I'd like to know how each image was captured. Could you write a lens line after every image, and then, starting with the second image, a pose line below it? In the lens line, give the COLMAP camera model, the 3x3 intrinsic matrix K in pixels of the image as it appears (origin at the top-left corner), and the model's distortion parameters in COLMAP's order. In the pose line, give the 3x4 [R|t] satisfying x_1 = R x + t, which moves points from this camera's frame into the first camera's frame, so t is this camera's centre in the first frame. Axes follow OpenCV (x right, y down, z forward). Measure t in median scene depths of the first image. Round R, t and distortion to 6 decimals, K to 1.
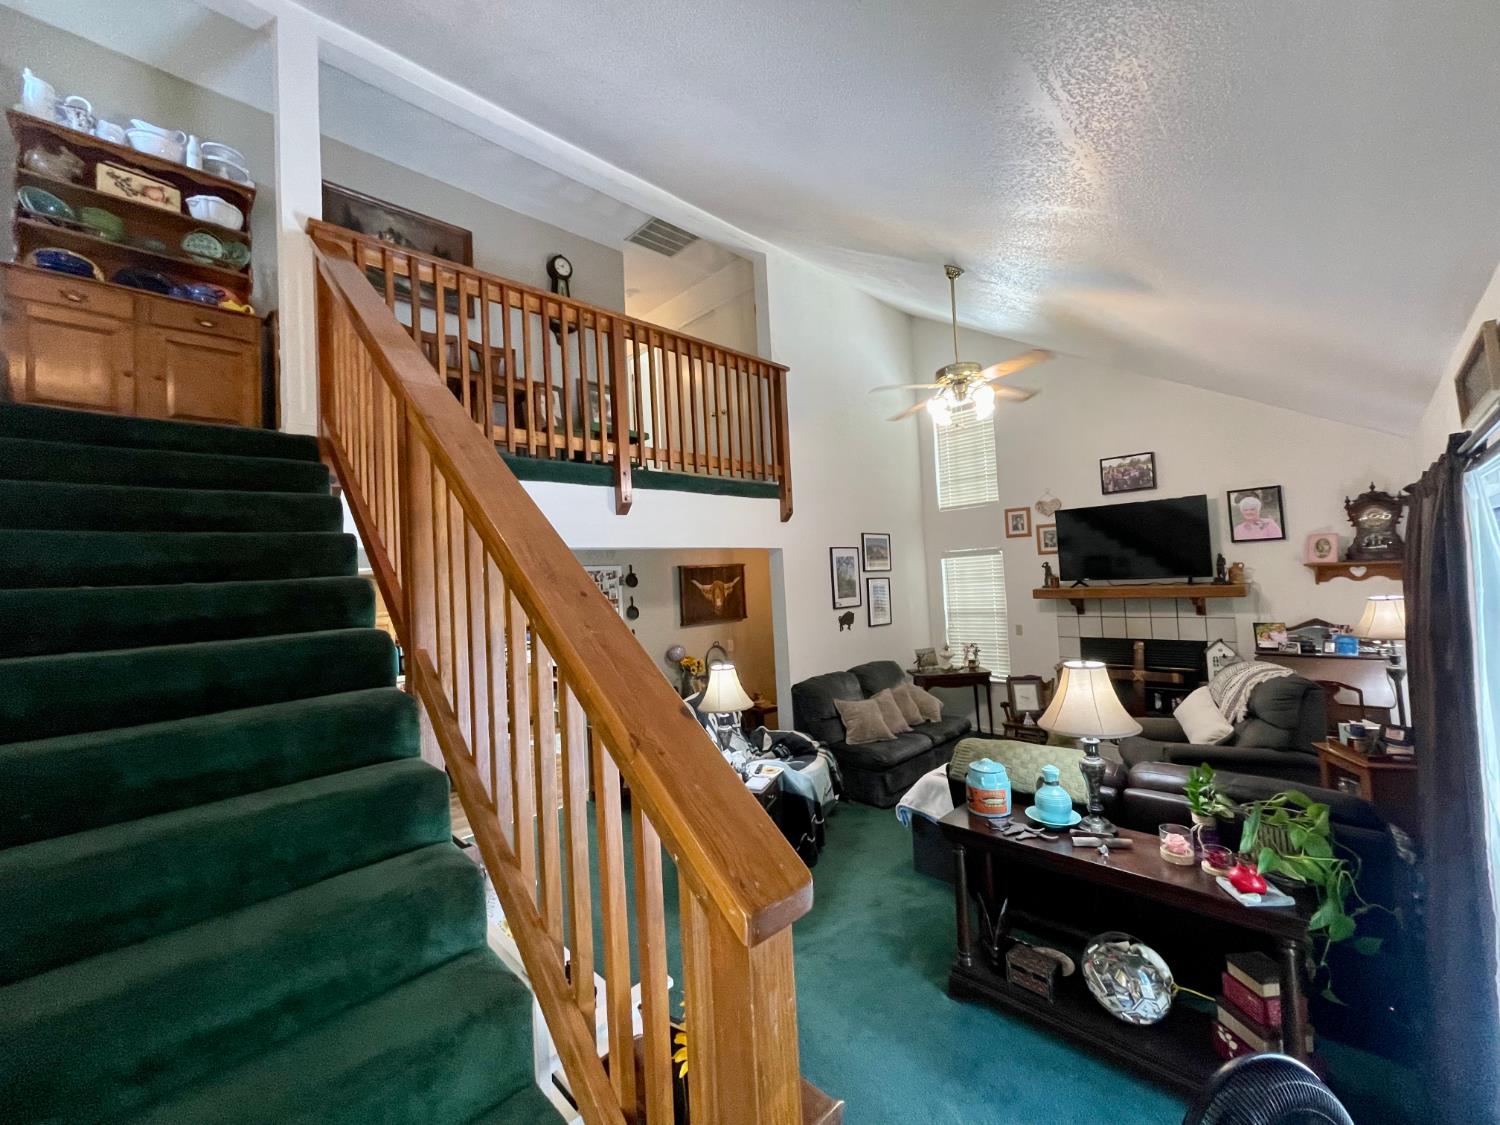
lens RADIAL K [[600.1, 0, 736.8], [0, 600.1, 564.3], [0, 0, 1]] dist [-0.001410, -0.000156]
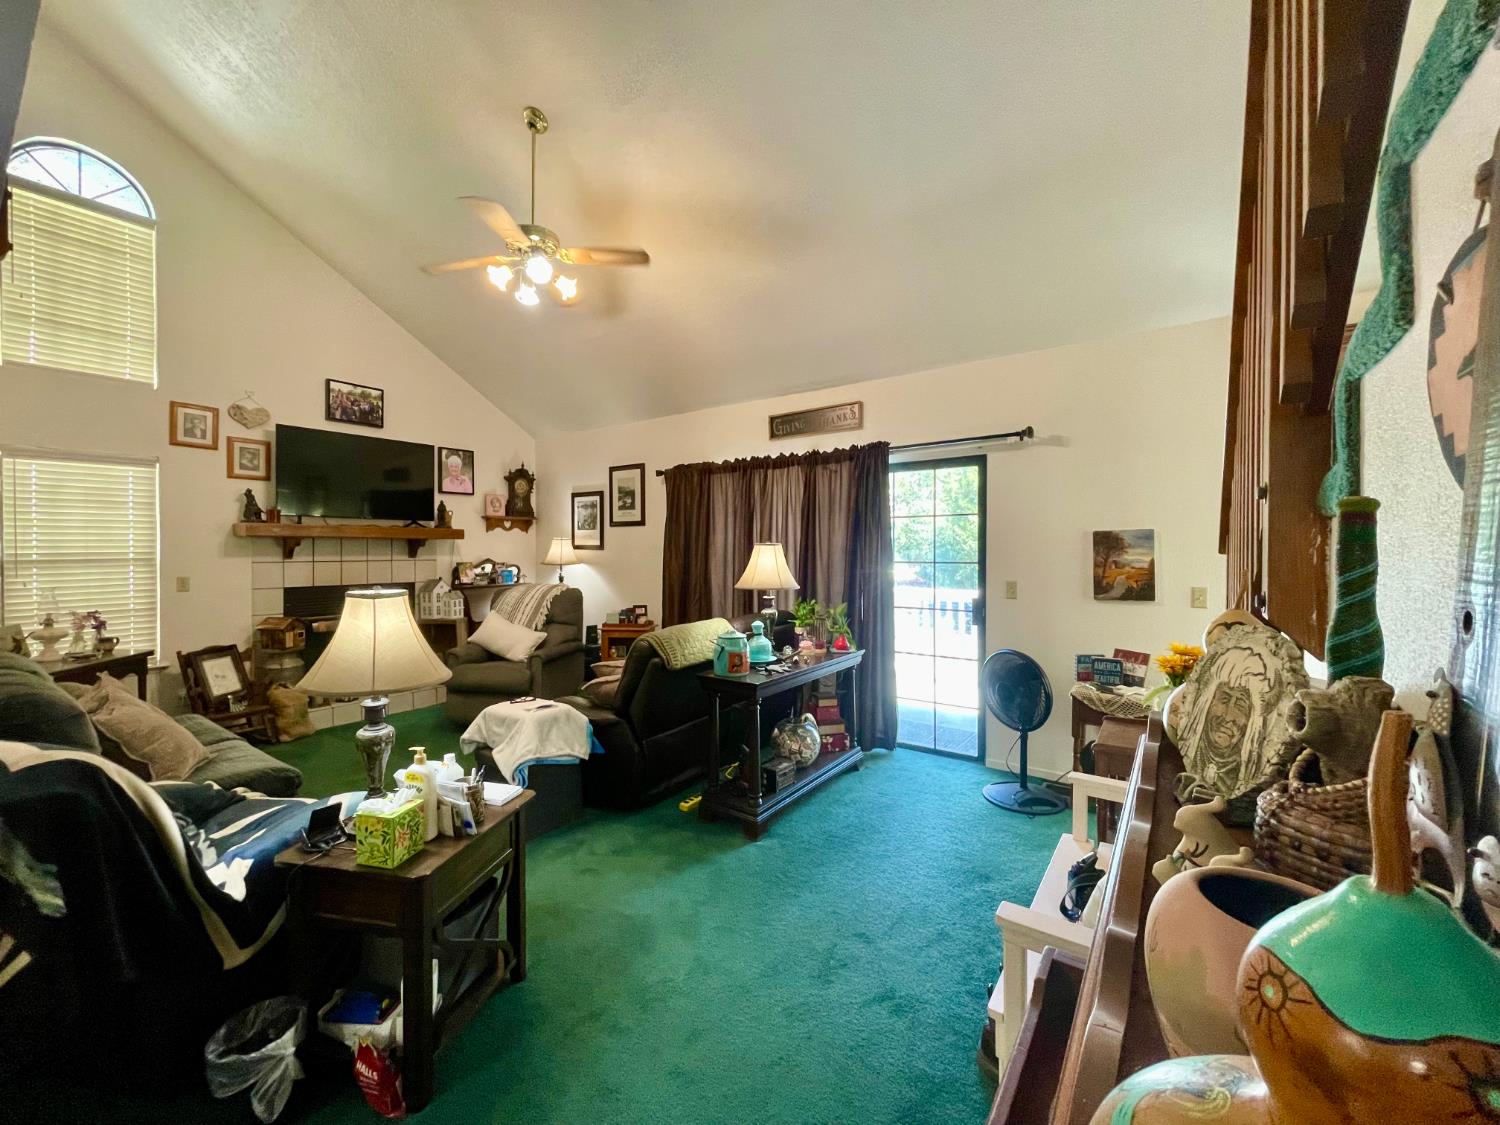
lens RADIAL K [[600.1, 0, 751.3], [0, 600.1, 555.0], [0, 0, 1]] dist [-0.001410, -0.000156]
pose [[-0.175903, 0.039004, 0.983634, -0.347270], [-0.013938, 0.999016, -0.042106, 0.109176], [-0.984309, -0.021117, -0.175186, 0.558231]]
